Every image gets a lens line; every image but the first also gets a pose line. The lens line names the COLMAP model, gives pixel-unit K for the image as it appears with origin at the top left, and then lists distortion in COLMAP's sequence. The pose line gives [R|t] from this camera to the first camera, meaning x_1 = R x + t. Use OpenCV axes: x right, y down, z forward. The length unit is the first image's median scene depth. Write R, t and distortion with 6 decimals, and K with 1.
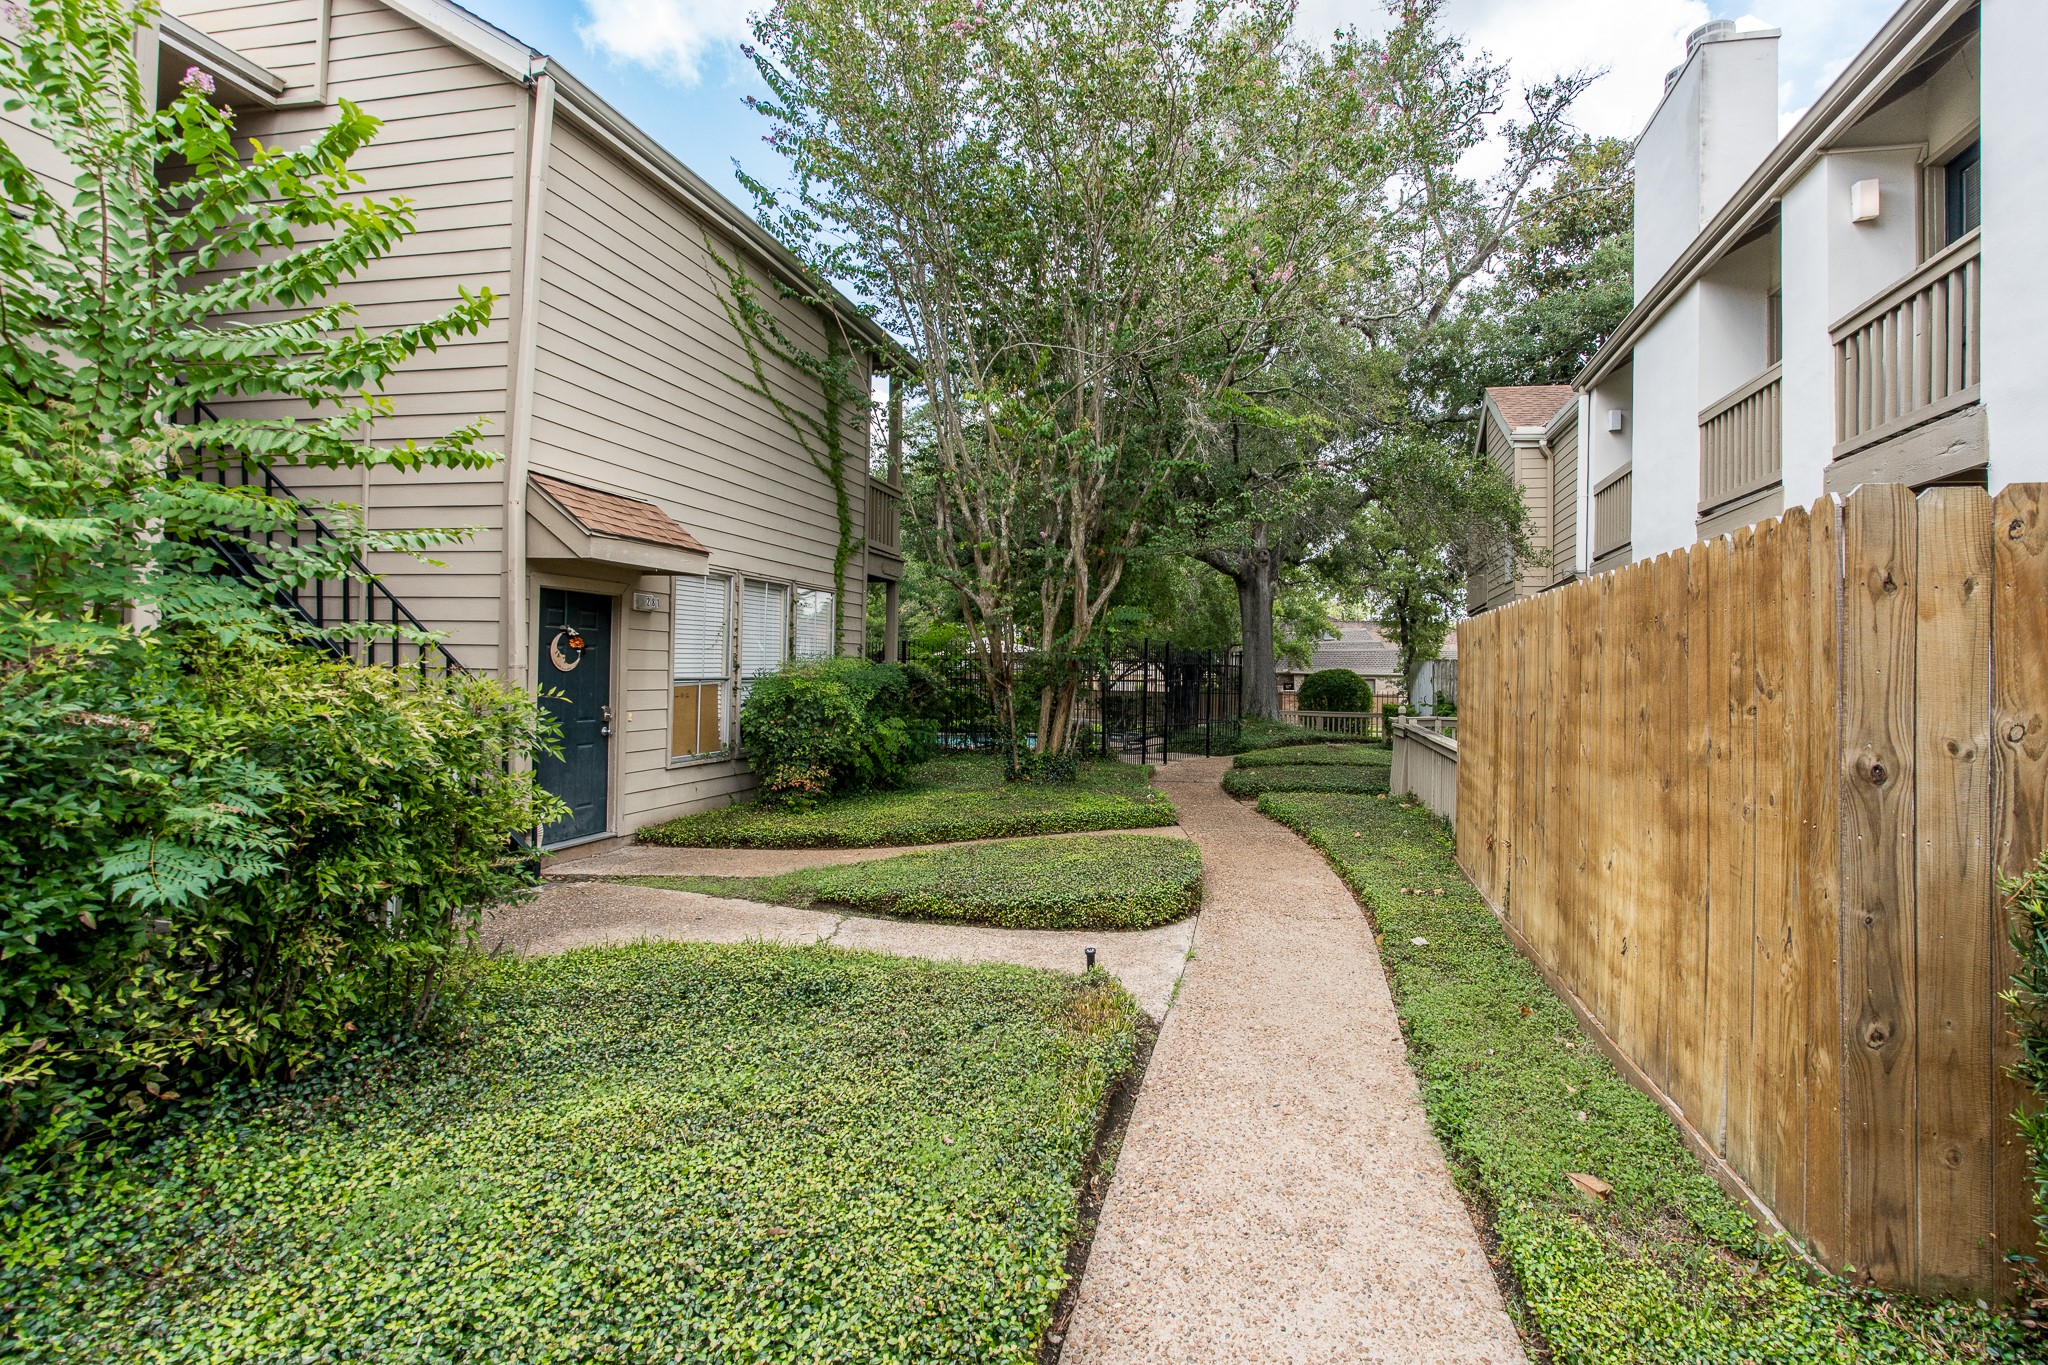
lens RADIAL K [[905.0, 0, 1025.7], [0, 905.0, 655.6], [0, 0, 1]] dist [-0.001485, 0.000505]
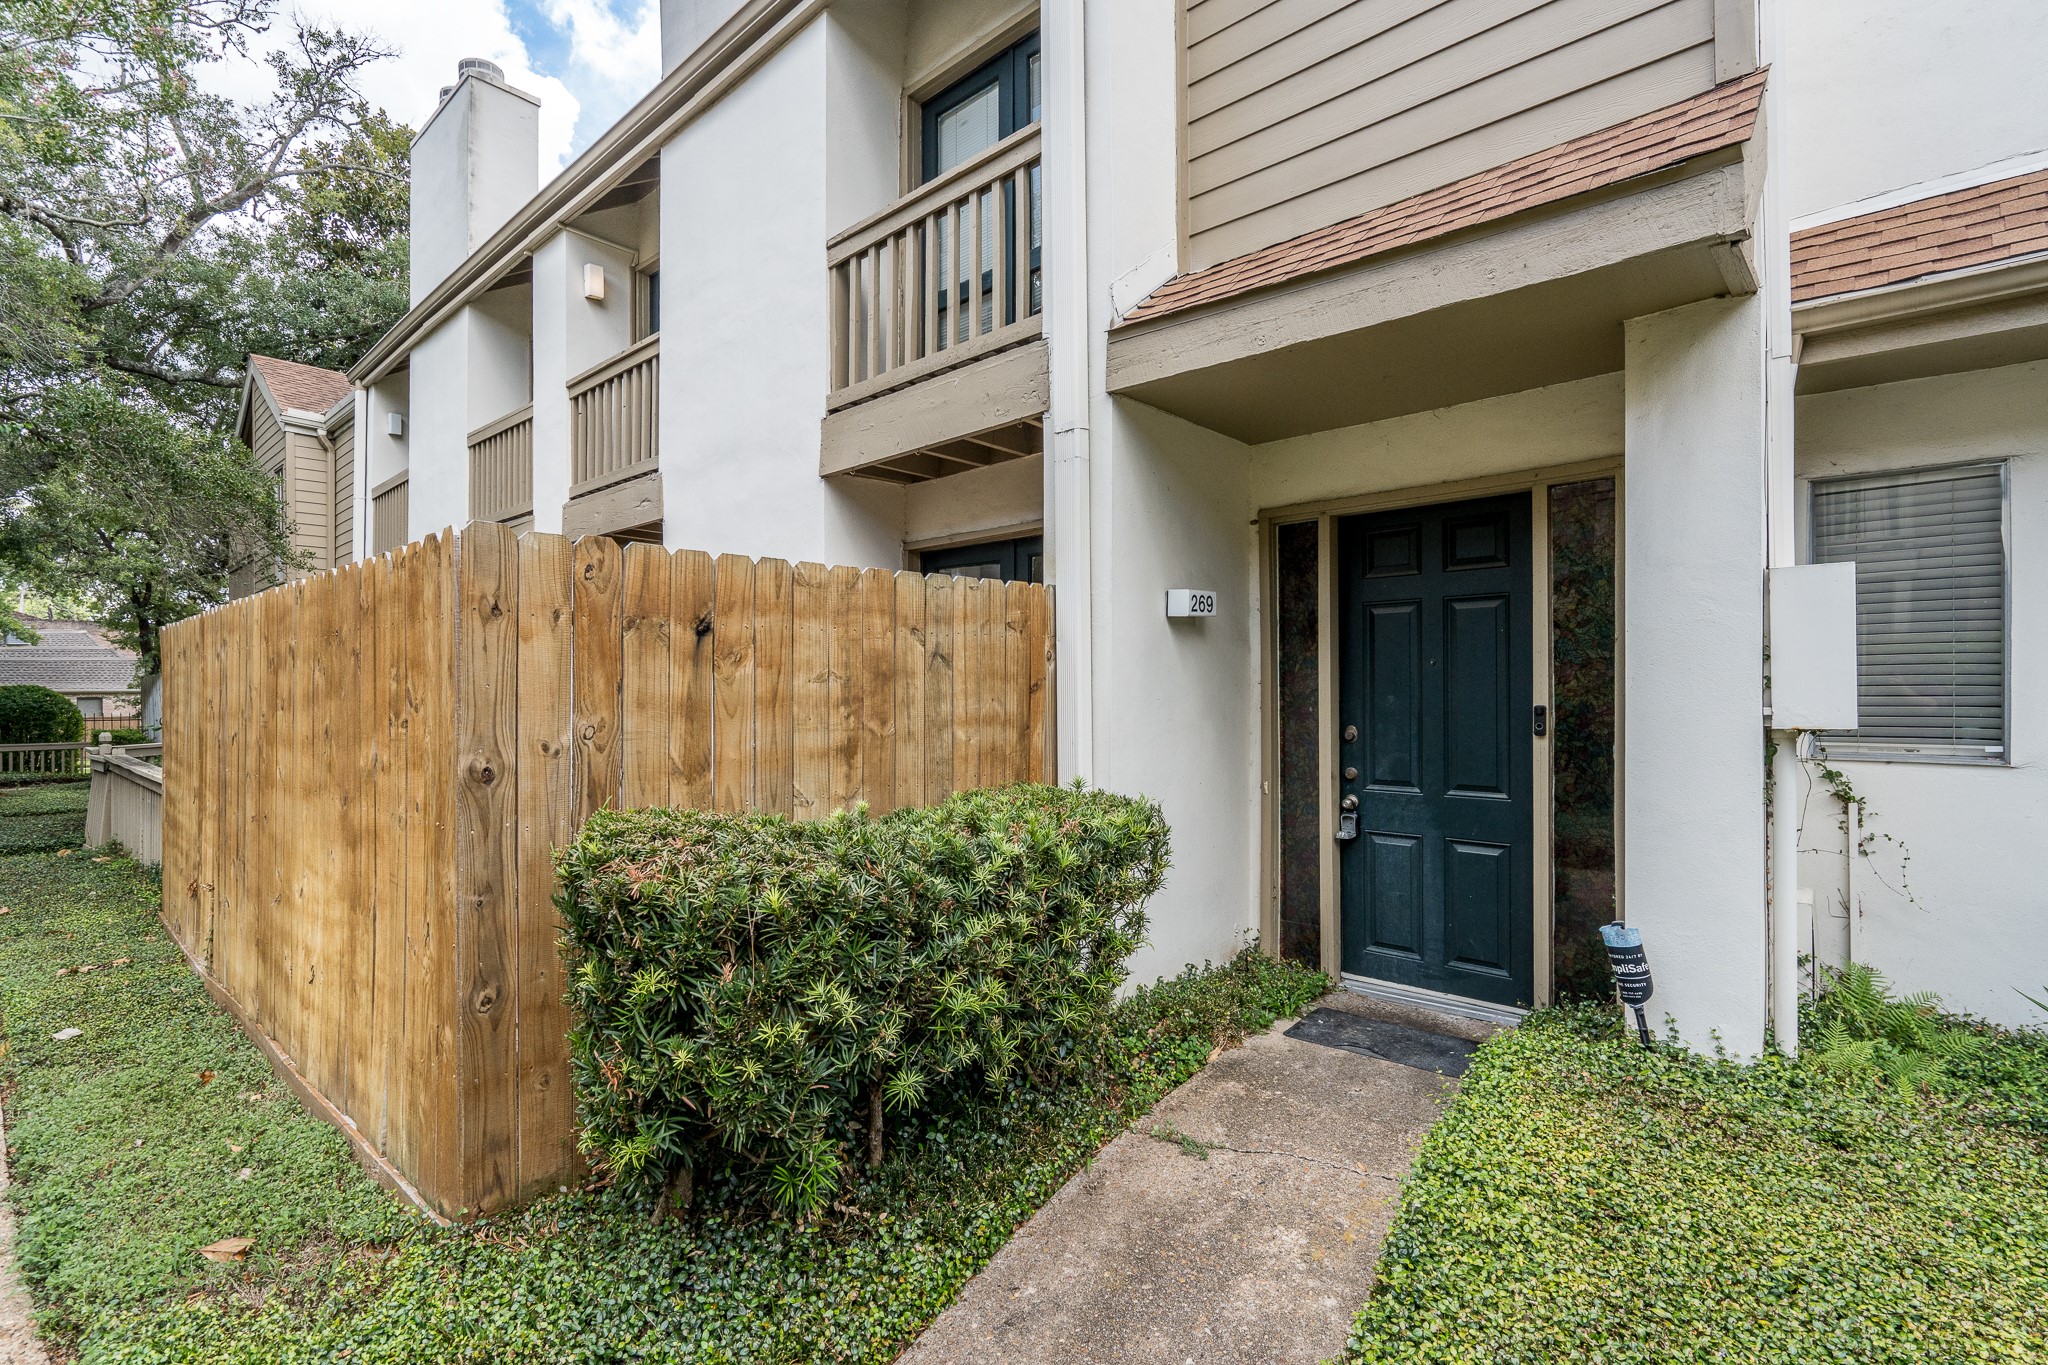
lens RADIAL K [[942.3, 0, 1016.9], [0, 942.3, 688.0], [0, 0, 1]] dist [0.000591, 0.000722]
pose [[0.517238, -0.018395, 0.855644, 0.172045], [-0.004268, 0.999701, 0.024071, -0.007352], [-0.855831, -0.016102, 0.517005, -0.126389]]
